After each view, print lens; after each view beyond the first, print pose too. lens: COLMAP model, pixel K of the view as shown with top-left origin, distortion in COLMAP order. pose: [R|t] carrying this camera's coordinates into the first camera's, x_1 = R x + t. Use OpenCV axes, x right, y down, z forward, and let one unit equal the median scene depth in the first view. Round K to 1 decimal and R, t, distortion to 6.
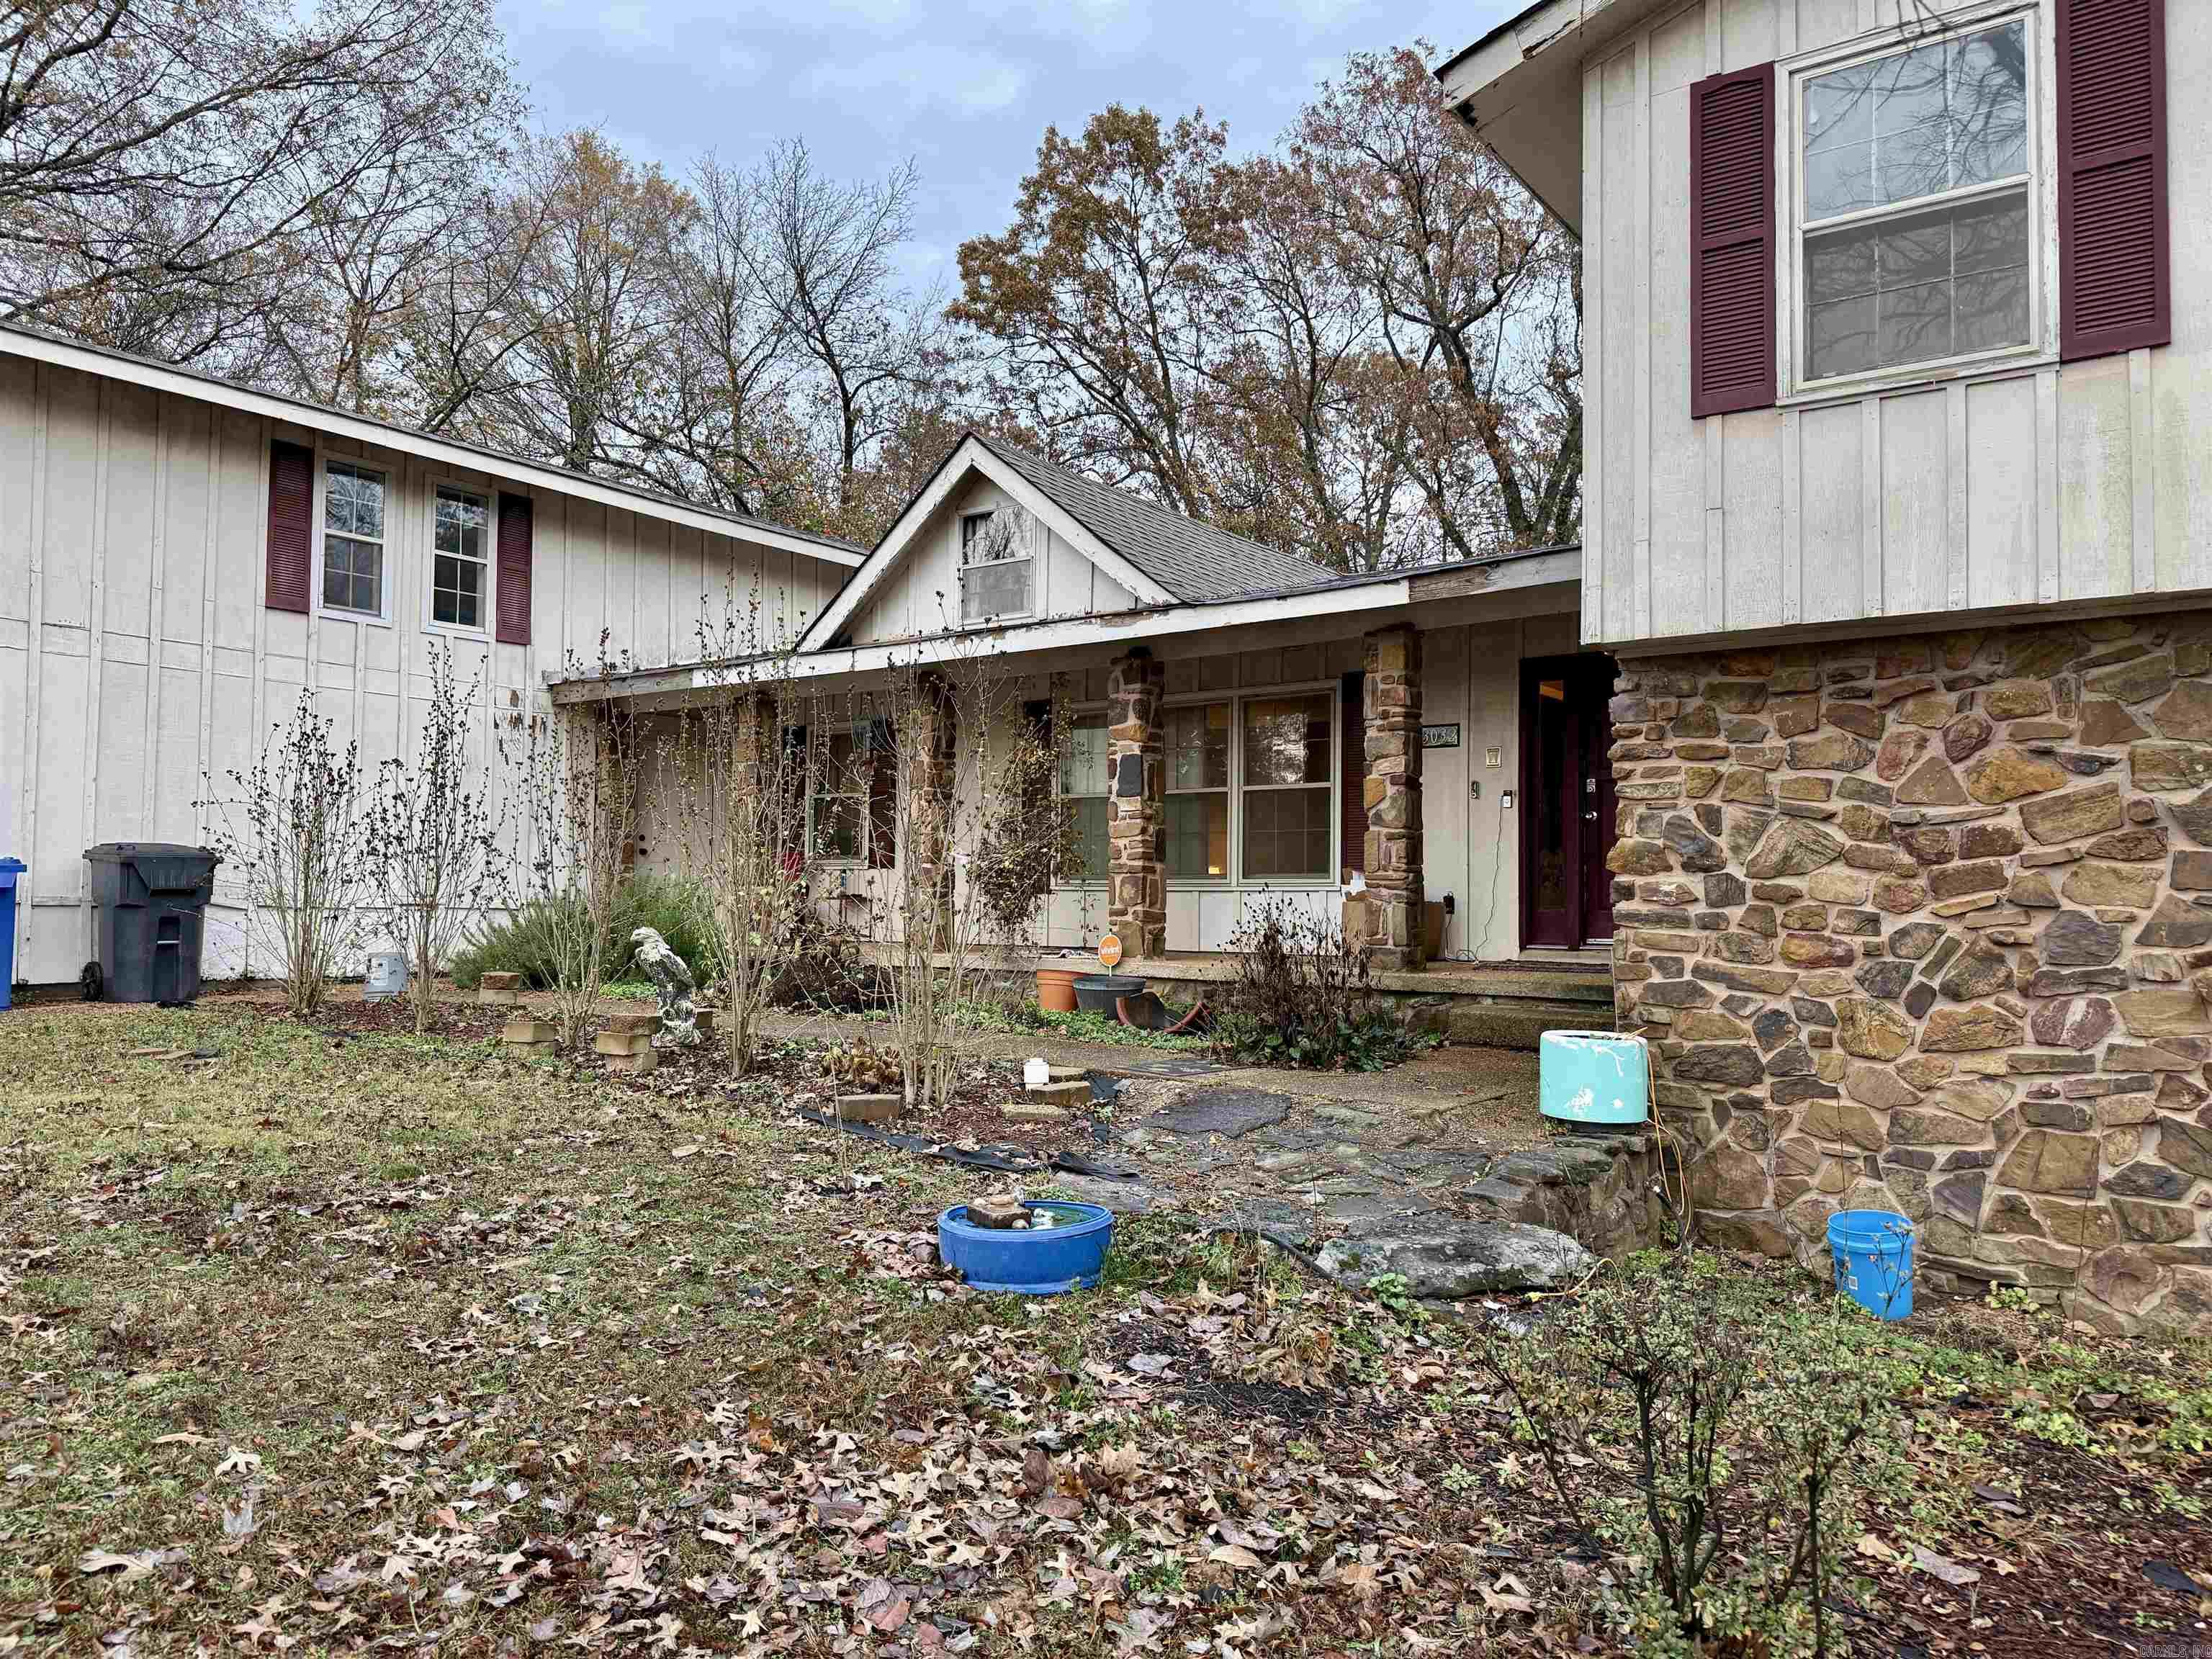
lens RADIAL K [[1560.0, 0, 1108.5], [0, 1560.0, 825.6], [0, 0, 1]] dist [0.035251, -0.054365]
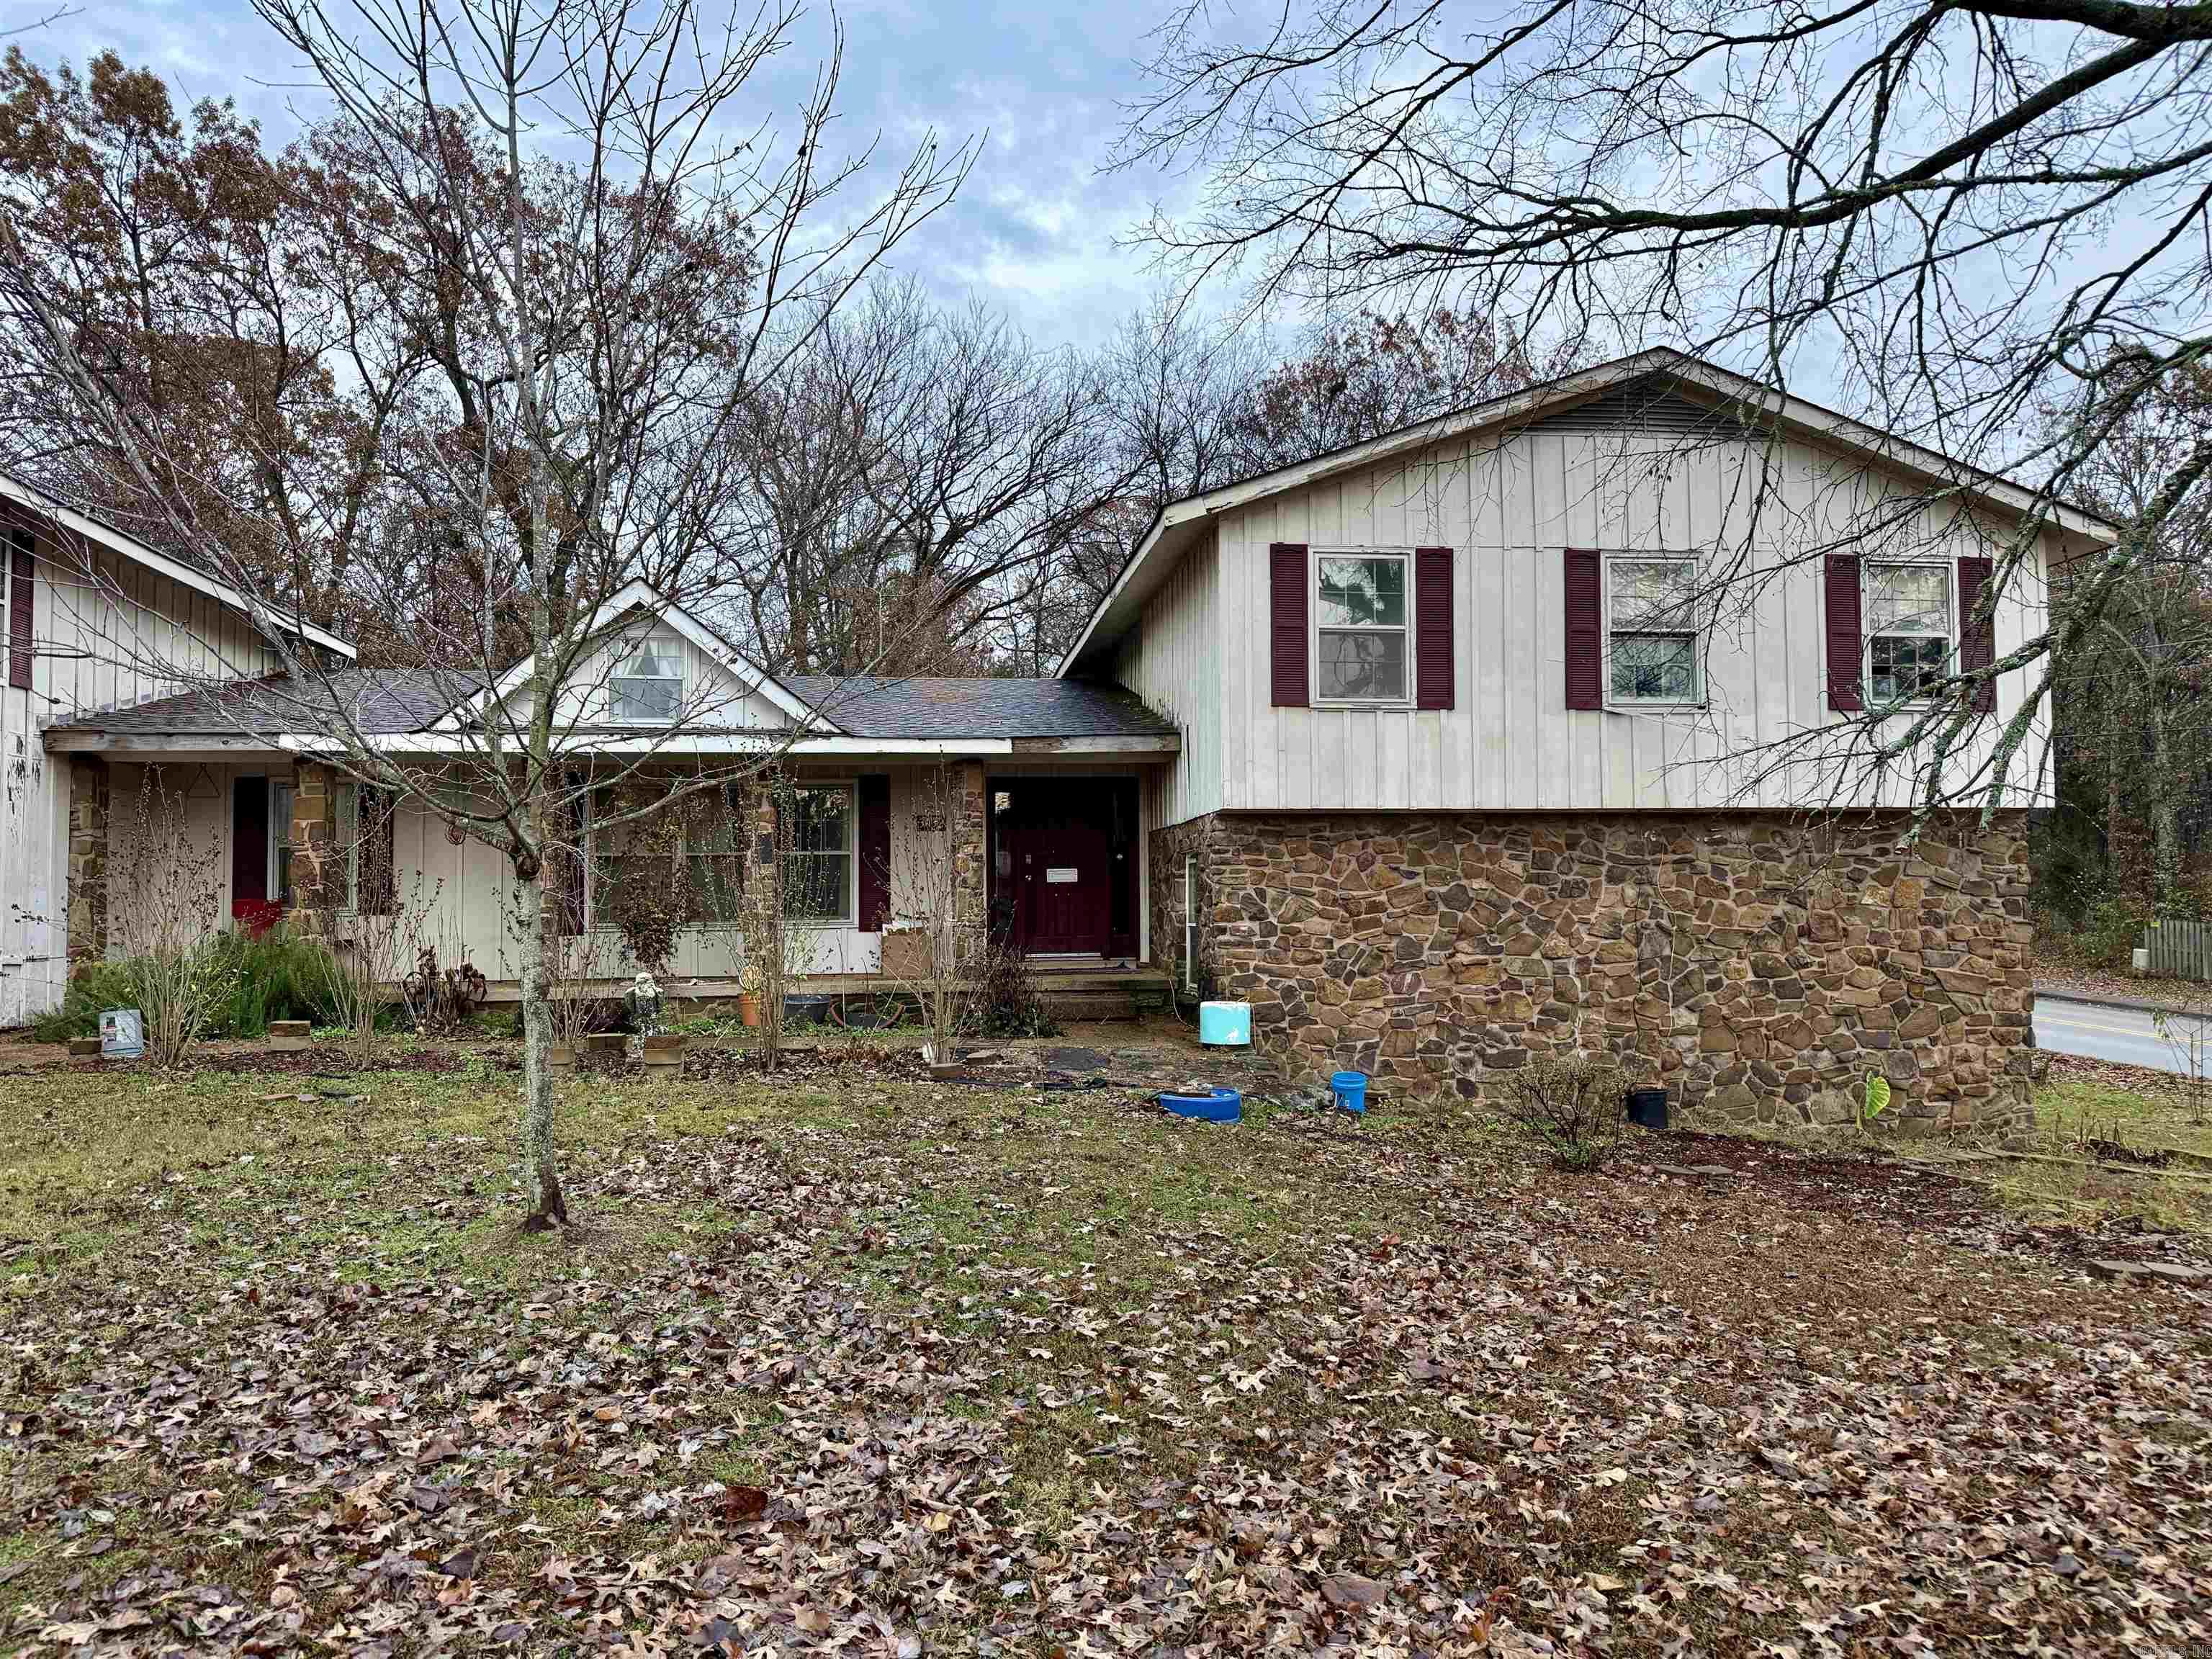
lens RADIAL K [[1560.0, 0, 1107.1], [0, 1560.0, 820.0], [0, 0, 1]] dist [0.035251, -0.054365]
pose [[0.727889, 0.025645, 0.685215, -0.704813], [-0.018244, 0.999671, -0.018034, -0.037103], [-0.685452, 0.000625, 0.728117, -0.215588]]
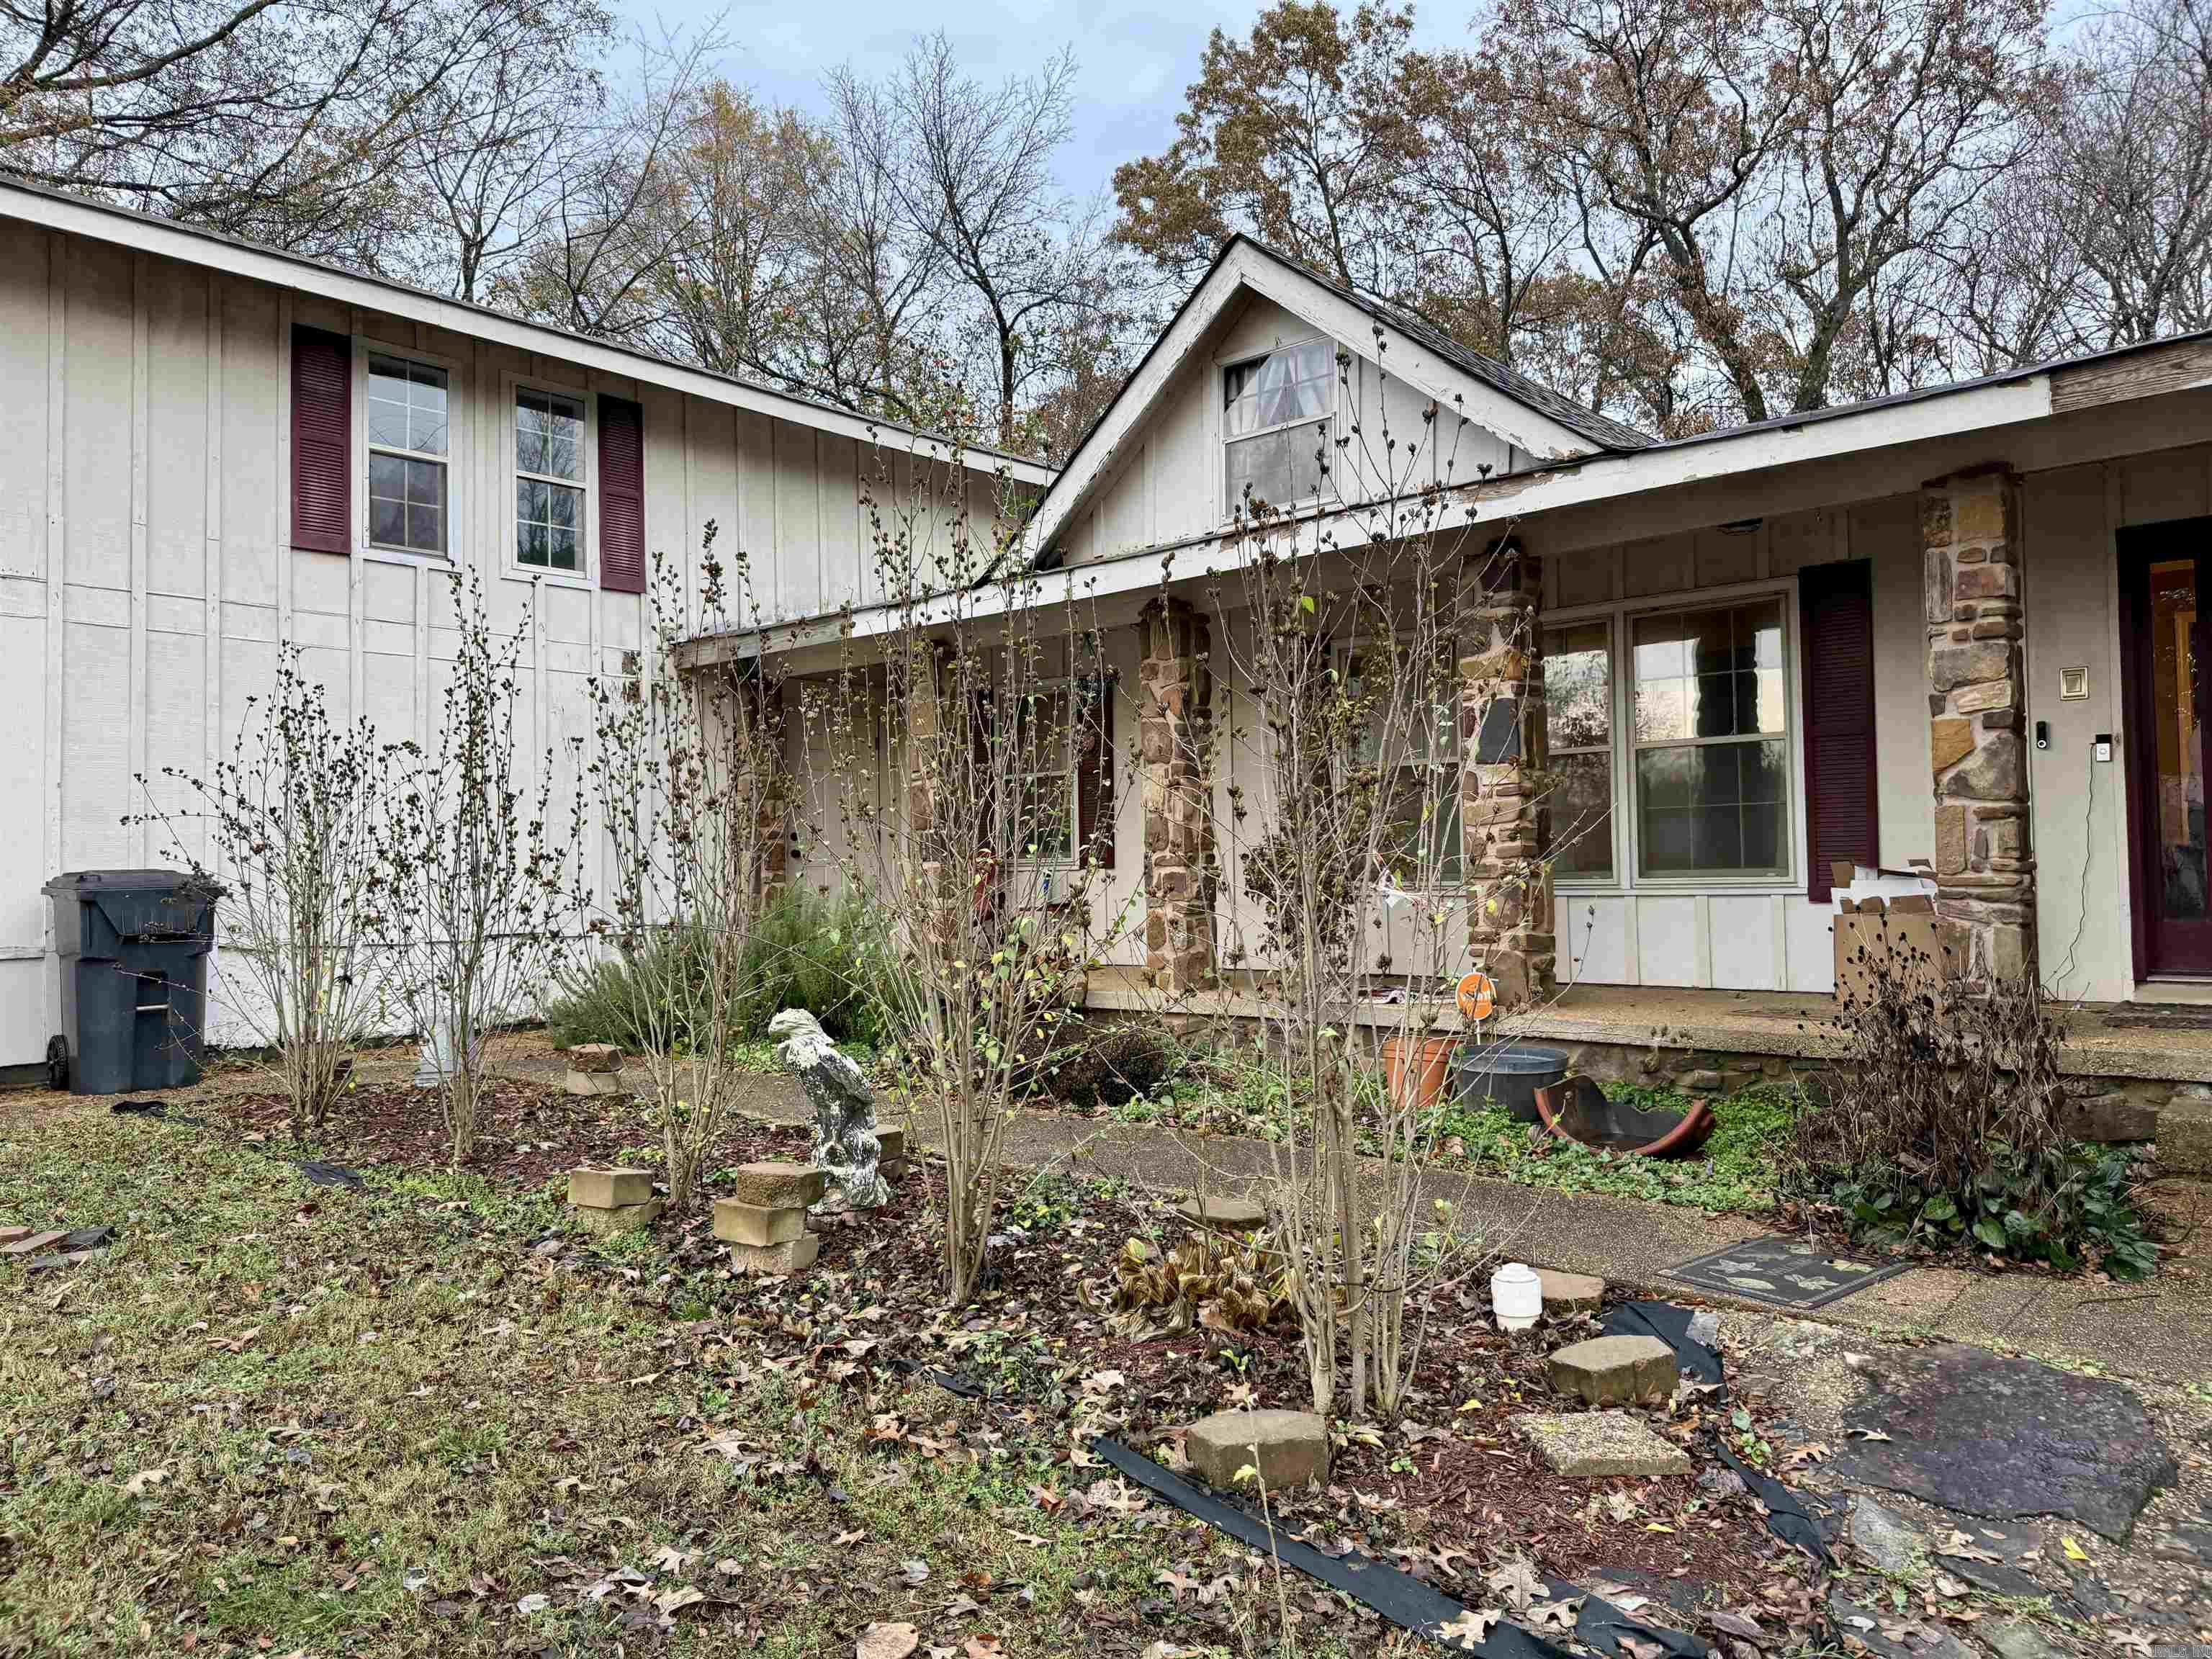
lens RADIAL K [[1560.0, 0, 1103.8], [0, 1560.0, 828.6], [0, 0, 1]] dist [0.035251, -0.054365]
pose [[0.994665, -0.027753, -0.099359, -0.086544], [0.029729, 0.999387, 0.018462, -0.007885], [0.098786, -0.021317, 0.994880, 0.312355]]
